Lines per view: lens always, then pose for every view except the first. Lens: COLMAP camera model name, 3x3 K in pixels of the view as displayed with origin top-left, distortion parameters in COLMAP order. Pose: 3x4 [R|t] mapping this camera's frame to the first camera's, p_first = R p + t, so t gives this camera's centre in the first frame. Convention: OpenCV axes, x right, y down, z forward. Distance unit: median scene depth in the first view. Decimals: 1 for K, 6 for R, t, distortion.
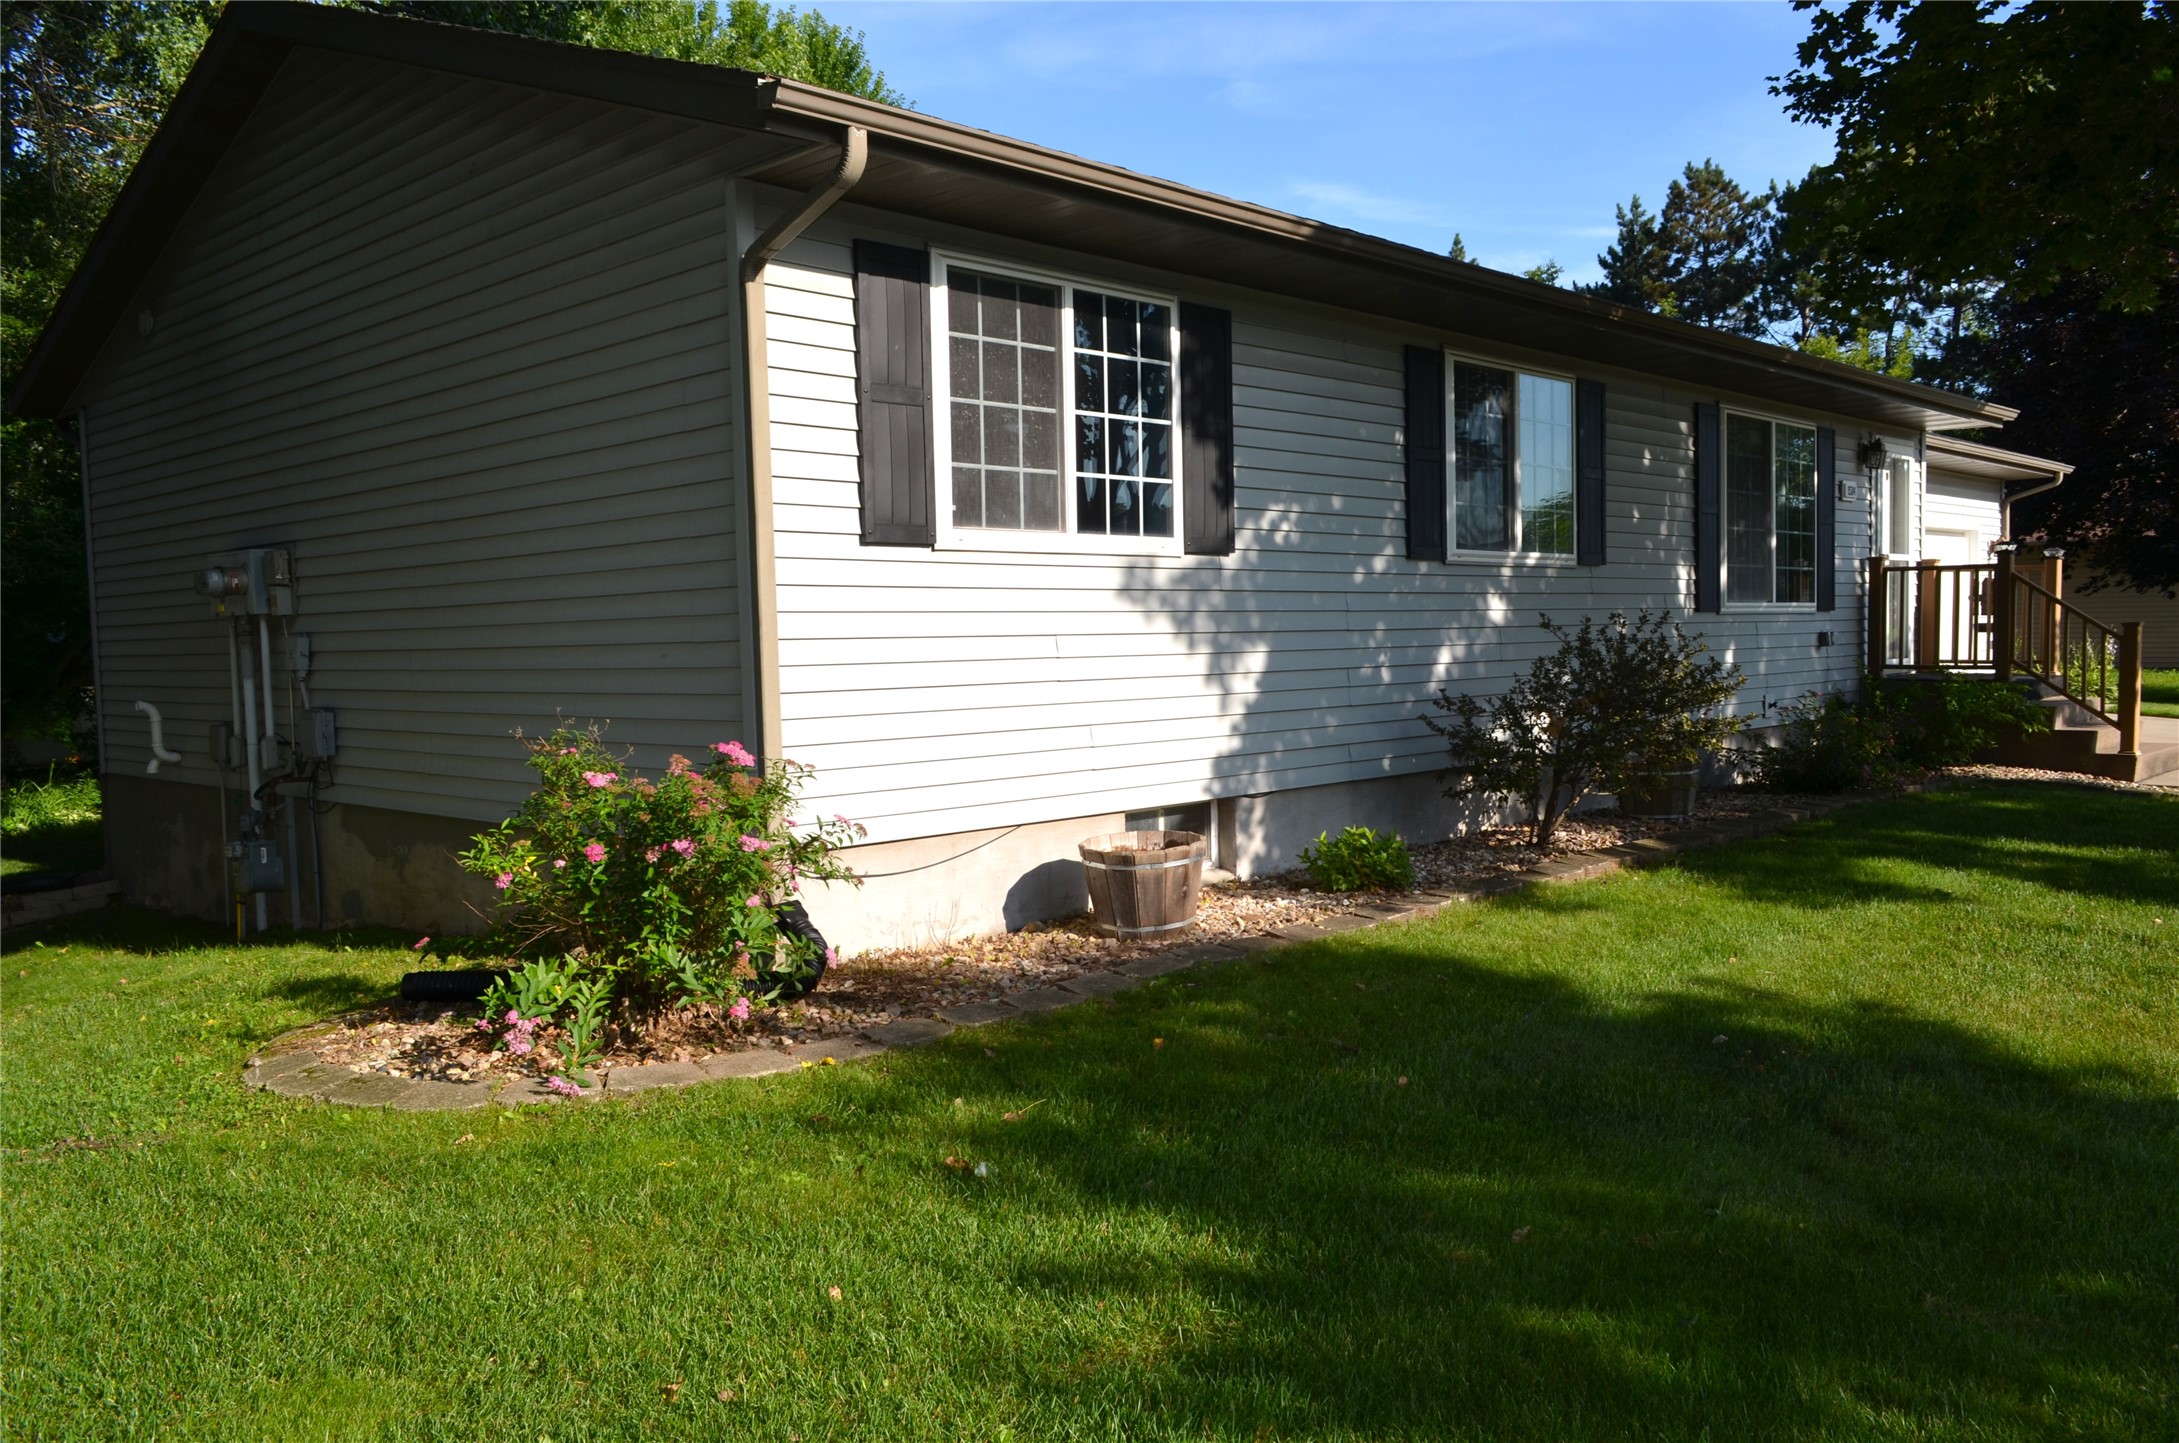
lens RADIAL K [[1690.2, 0, 1089.5], [0, 1690.2, 721.5], [0, 0, 1]] dist [-0.008920, 0.005254]
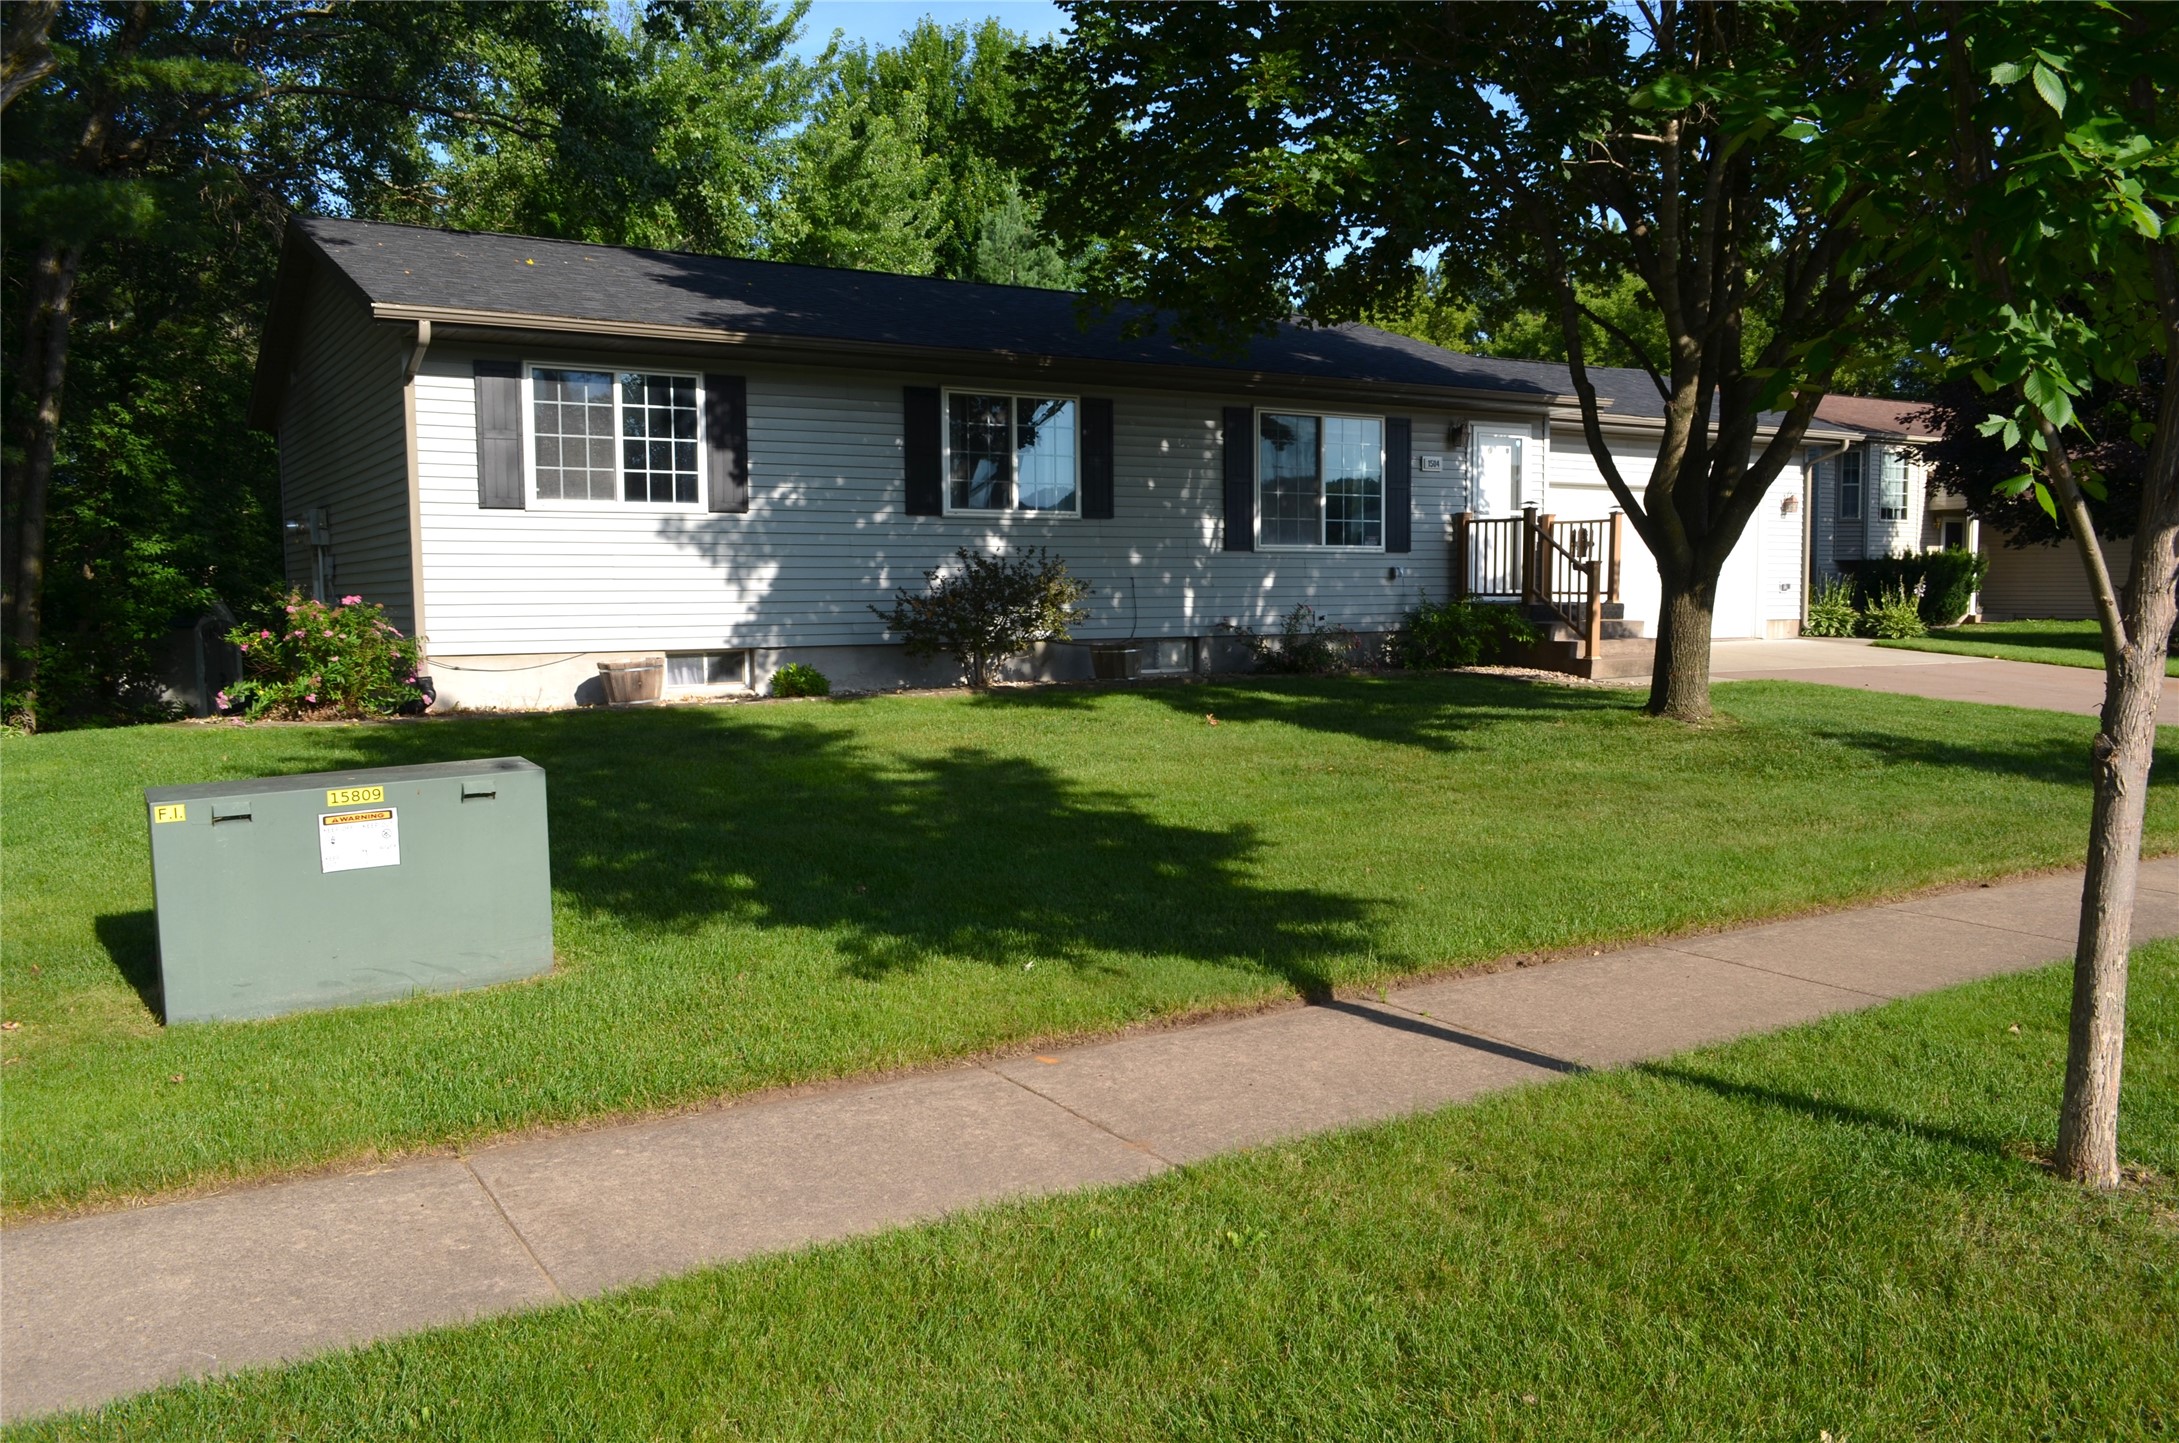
lens RADIAL K [[1690.2, 0, 1089.5], [0, 1690.2, 721.5], [0, 0, 1]] dist [-0.008920, 0.005254]
pose [[0.970015, 0.030351, -0.241144, 0.877899], [-0.023369, 0.999222, 0.031763, 0.057894], [0.241920, -0.025176, 0.969970, -0.660607]]
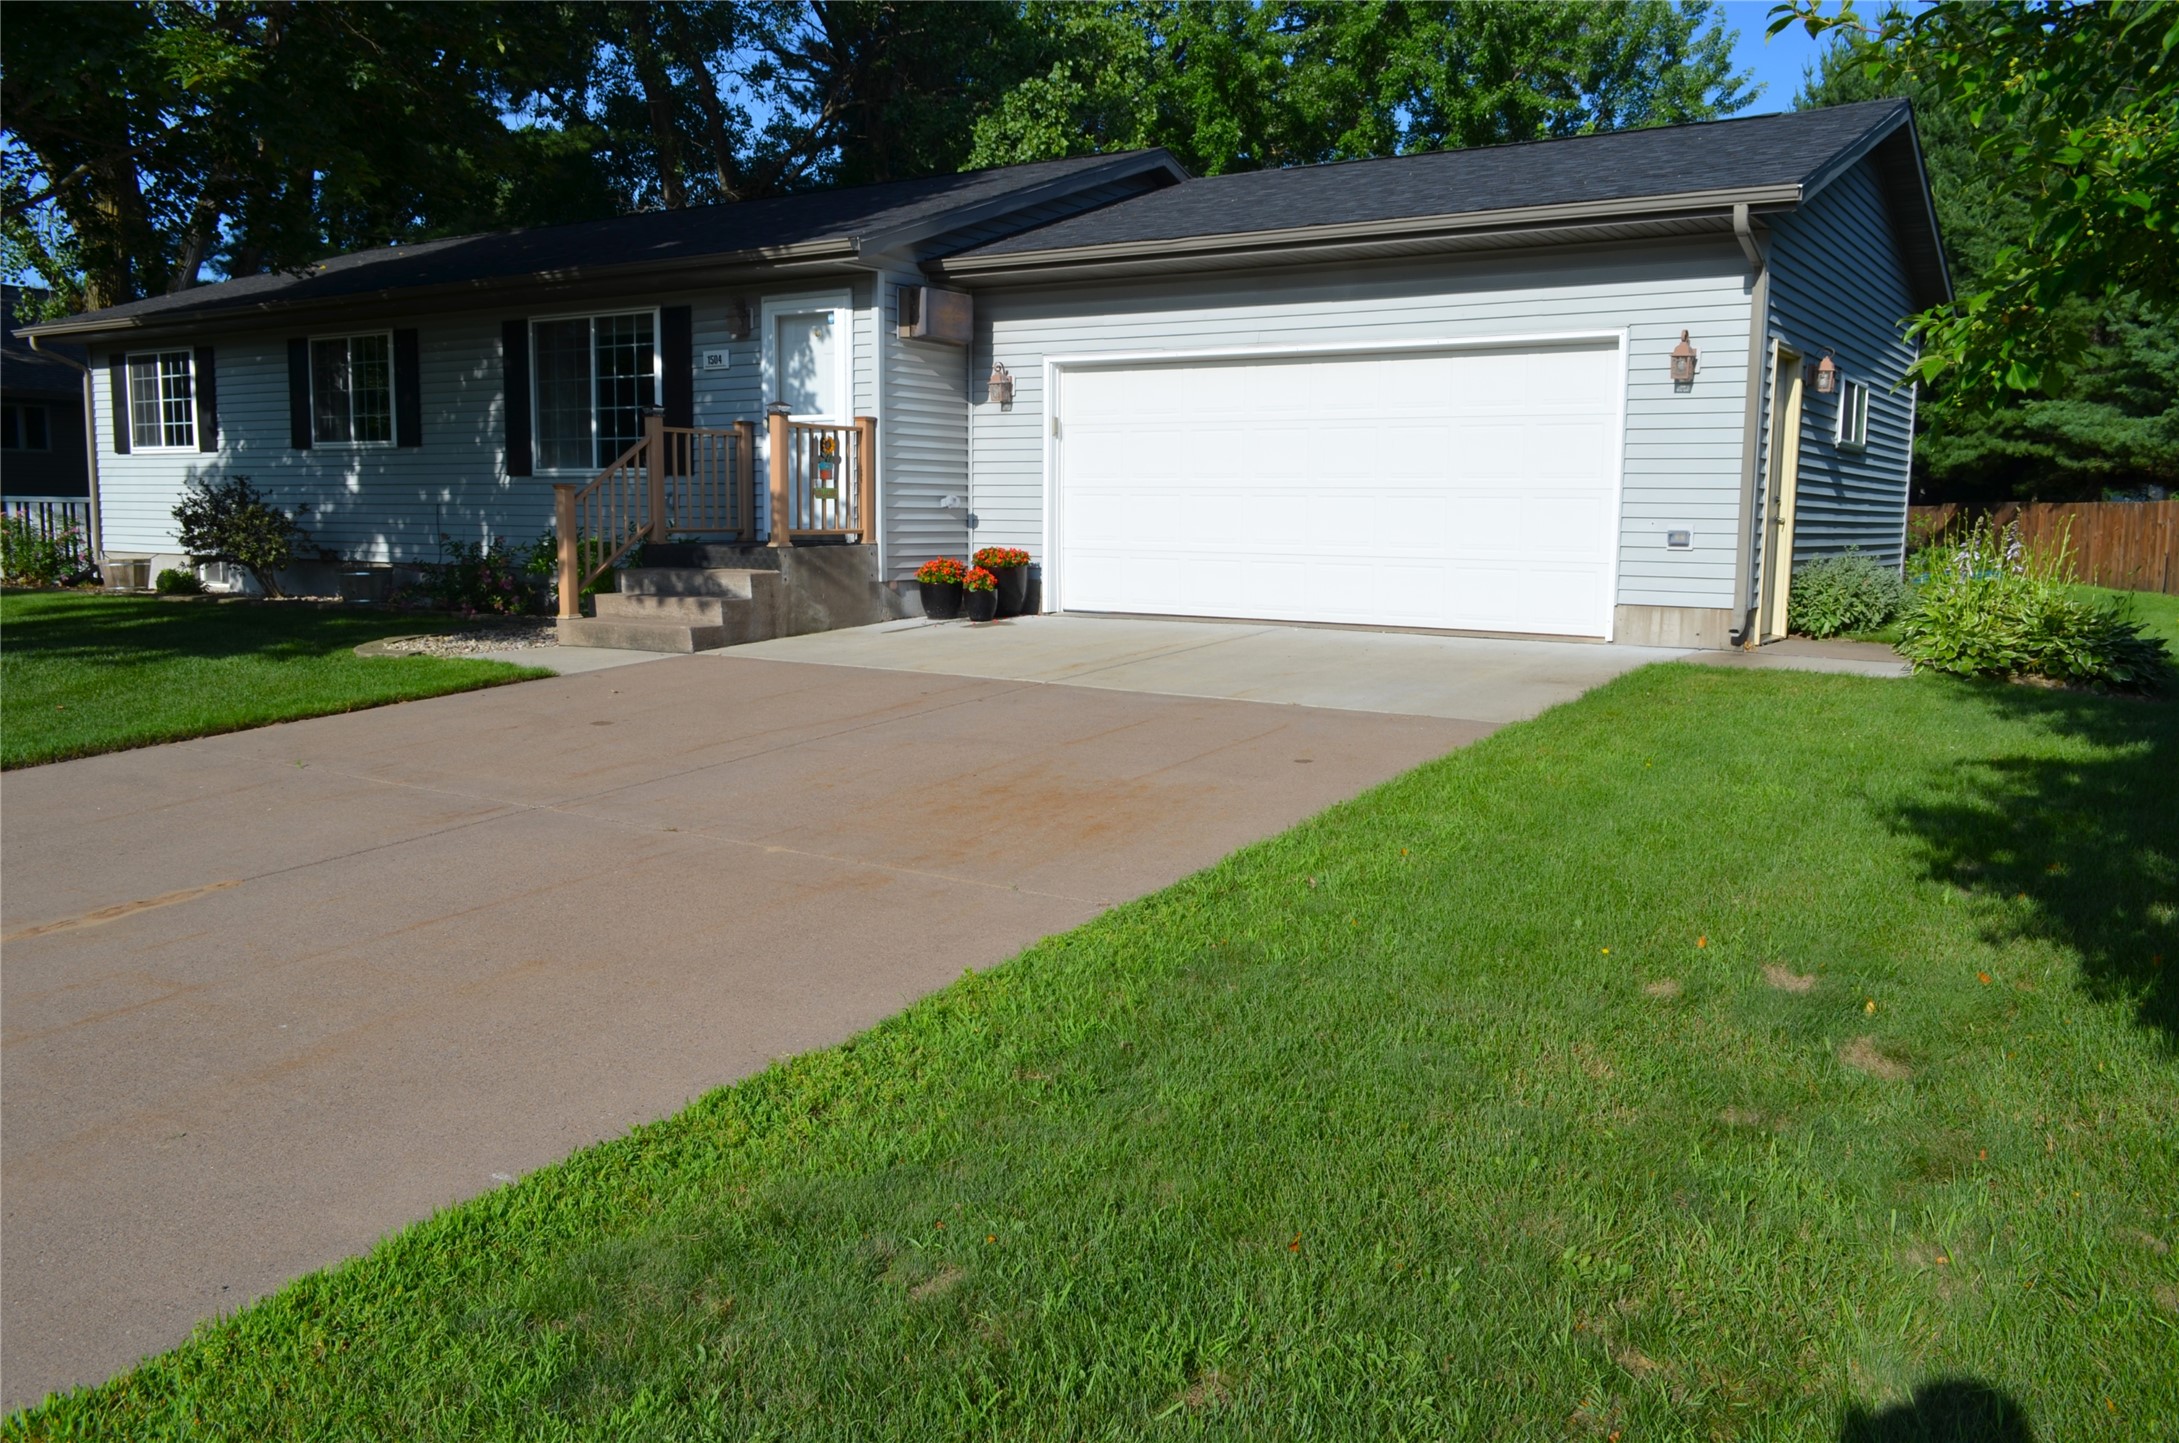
lens RADIAL K [[1690.2, 0, 1089.5], [0, 1690.2, 721.5], [0, 0, 1]] dist [-0.008920, 0.005254]
pose [[0.178013, 0.133560, -0.974922, 2.628925], [-0.070082, 0.989951, 0.122823, -0.100161], [0.981529, 0.046460, 0.185584, 1.773352]]
